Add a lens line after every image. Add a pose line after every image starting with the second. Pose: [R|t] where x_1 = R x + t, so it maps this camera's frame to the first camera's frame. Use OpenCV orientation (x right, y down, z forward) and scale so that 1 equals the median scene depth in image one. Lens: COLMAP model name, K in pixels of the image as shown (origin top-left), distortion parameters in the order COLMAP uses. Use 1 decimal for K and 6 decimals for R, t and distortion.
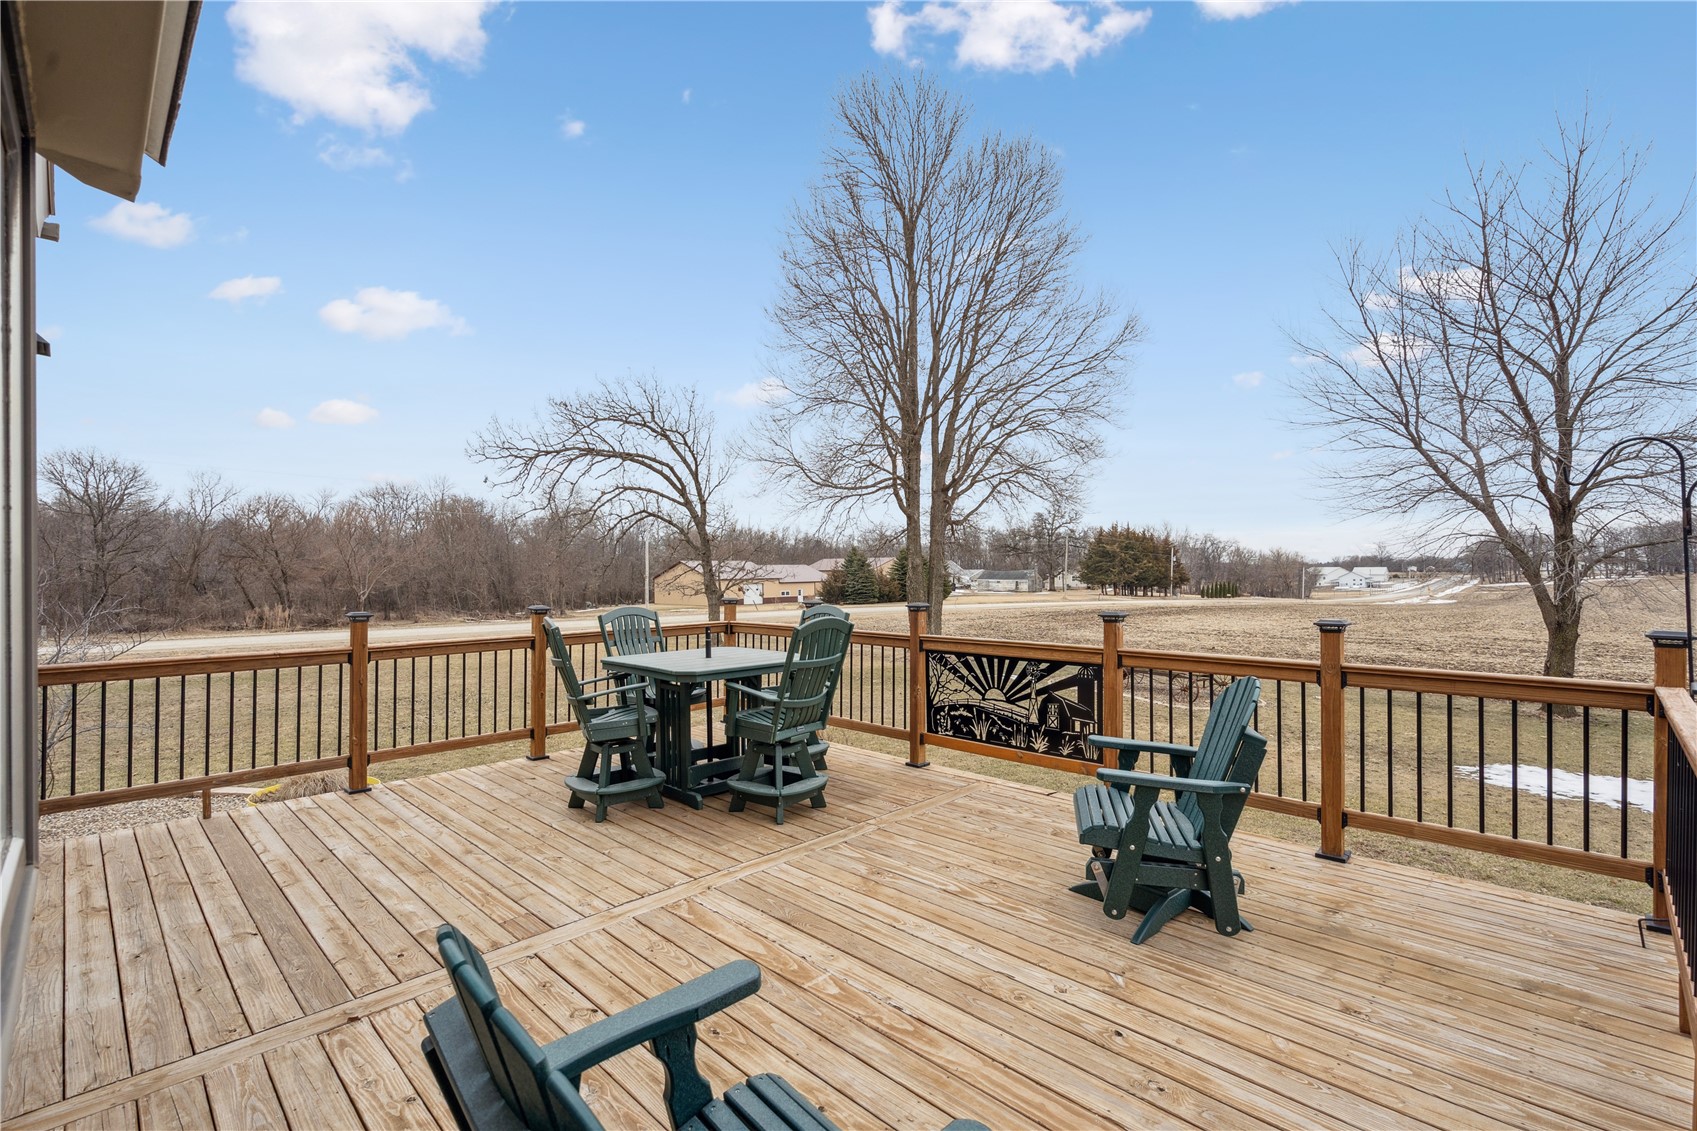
lens RADIAL K [[774.4, 0, 858.4], [0, 774.4, 587.5], [0, 0, 1]] dist [-0.002222, -0.000481]
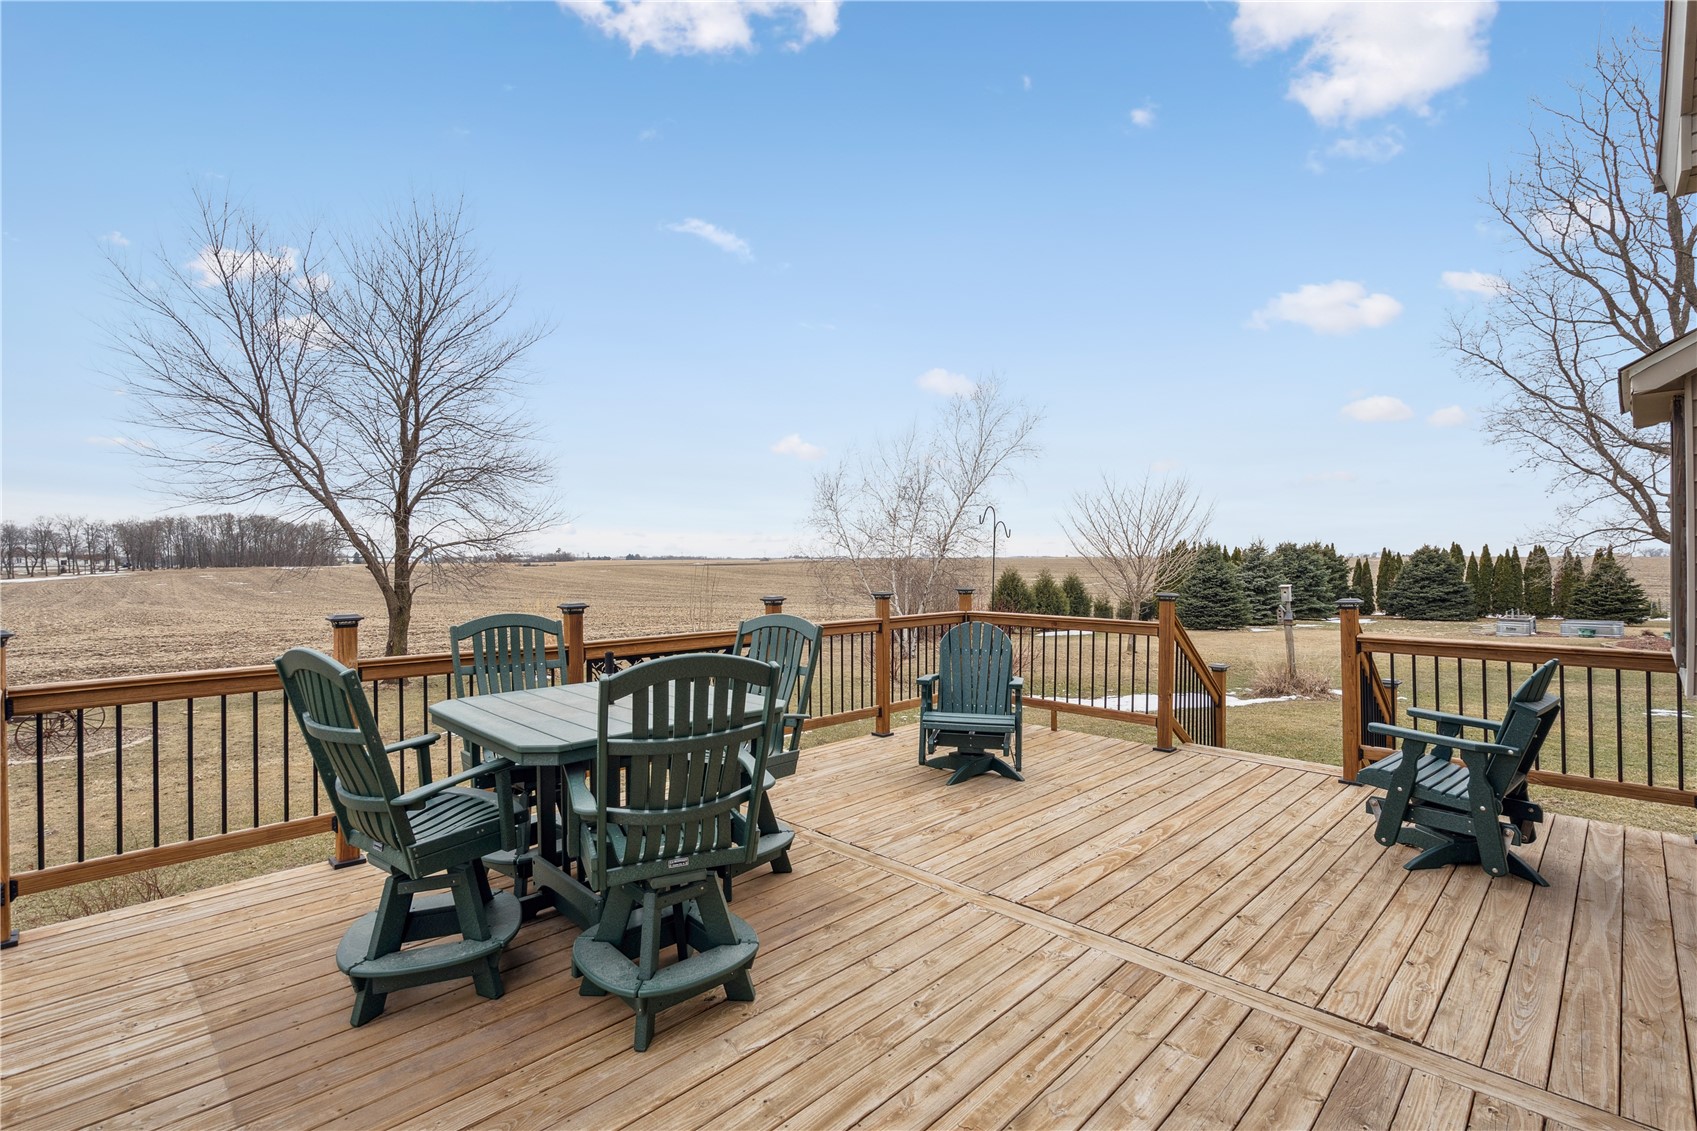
lens RADIAL K [[774.4, 0, 857.7], [0, 774.4, 551.7], [0, 0, 1]] dist [-0.002222, -0.000481]
pose [[0.002962, 0.018626, 0.999822, -1.102177], [0.025688, 0.999495, -0.018696, -0.011036], [-0.999666, 0.025738, 0.002482, 1.113260]]
